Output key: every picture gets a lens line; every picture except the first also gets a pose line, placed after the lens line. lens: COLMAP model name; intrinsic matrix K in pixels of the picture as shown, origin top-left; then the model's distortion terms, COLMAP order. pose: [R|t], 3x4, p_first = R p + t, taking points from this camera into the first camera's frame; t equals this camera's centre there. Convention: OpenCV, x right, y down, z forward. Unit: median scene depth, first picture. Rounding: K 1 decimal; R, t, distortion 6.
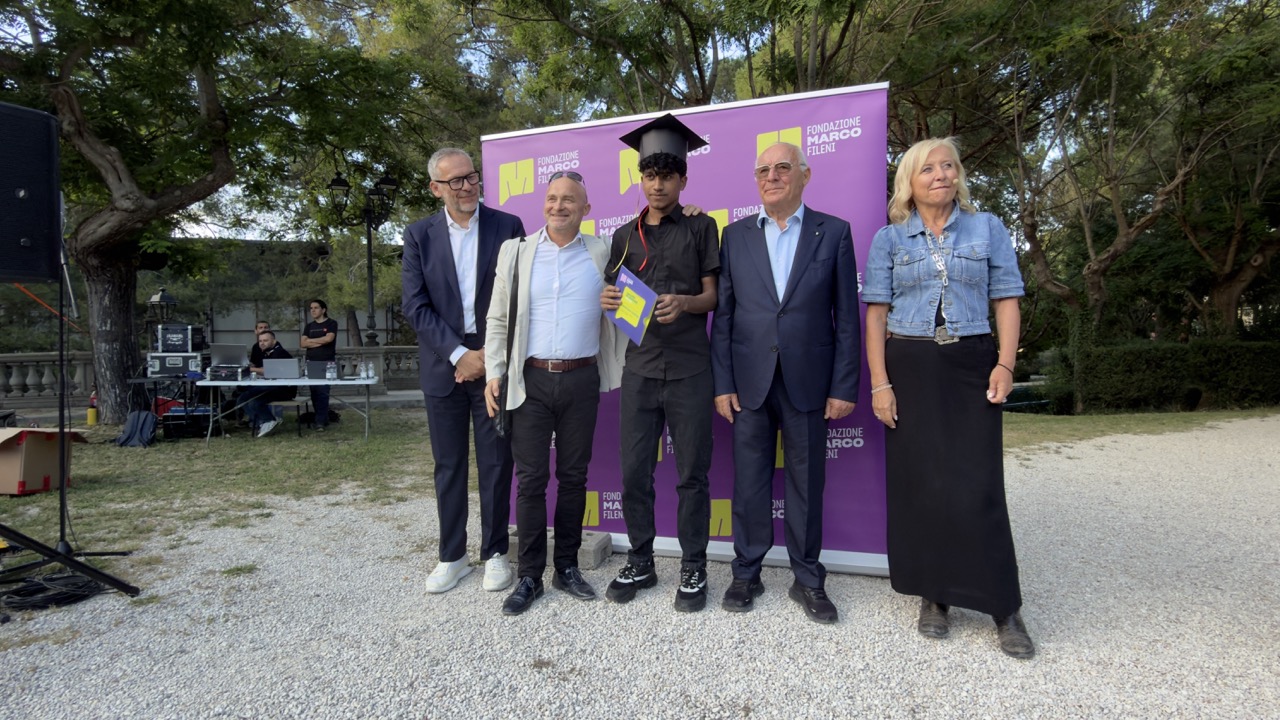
lens RADIAL K [[686.8, 0, 635.4], [0, 686.8, 360.8], [0, 0, 1]] dist [-0.000346, -0.000200]
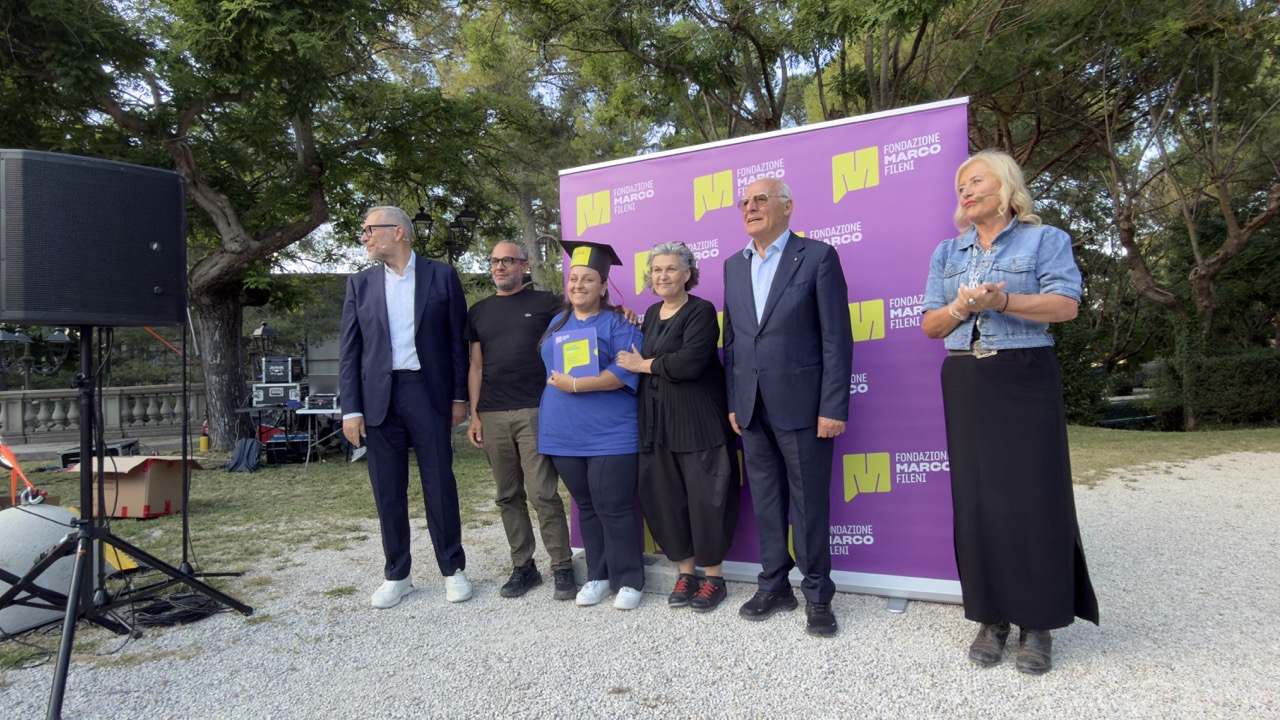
lens RADIAL K [[686.8, 0, 639.1], [0, 686.8, 362.8], [0, 0, 1]] dist [-0.000346, -0.000200]
pose [[0.994709, -0.021620, -0.100435, -0.002937], [0.018920, 0.999435, -0.027762, -0.003038], [0.100979, 0.025715, 0.994556, -0.004286]]
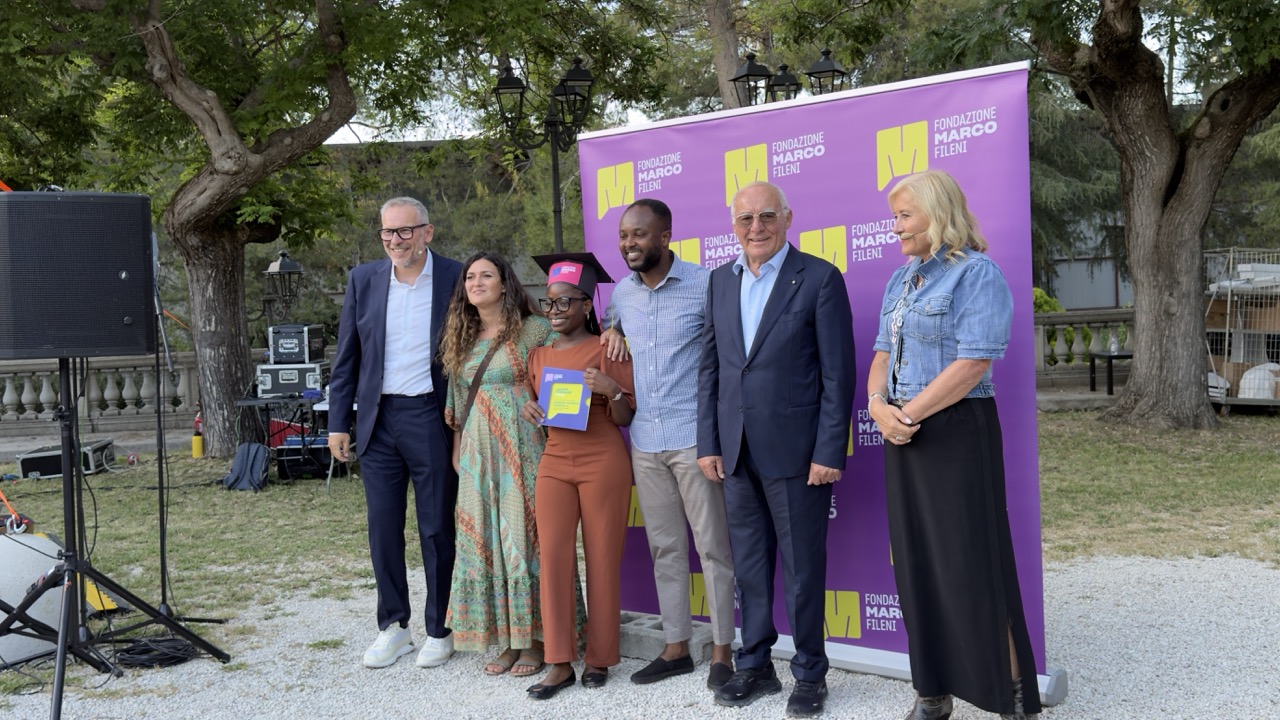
lens RADIAL K [[1331.0, 0, 667.1], [0, 1331.0, 347.3], [0, 0, 1]] dist [0.047263, 0.000000]
pose [[0.943490, -0.013414, -0.331131, 0.174140], [0.021192, 0.999578, 0.019889, -0.045311], [0.330724, -0.025782, 0.943375, -0.202201]]
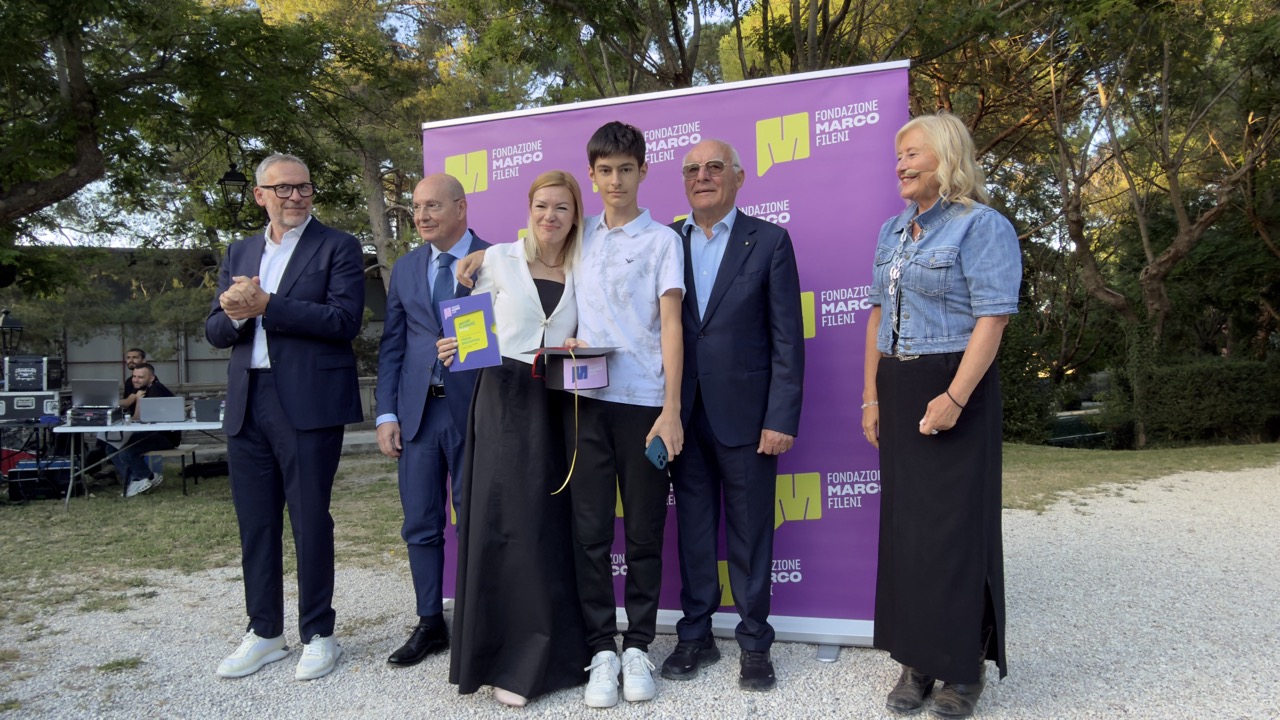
lens RADIAL K [[851.4, 0, 634.7], [0, 851.4, 356.7], [0, 0, 1]] dist [-0.002374, 0.002113]
pose [[0.999122, -0.014149, 0.039430, -0.006117], [0.015755, 0.999046, -0.040725, -0.000704], [-0.038817, 0.041311, 0.998392, -0.007997]]
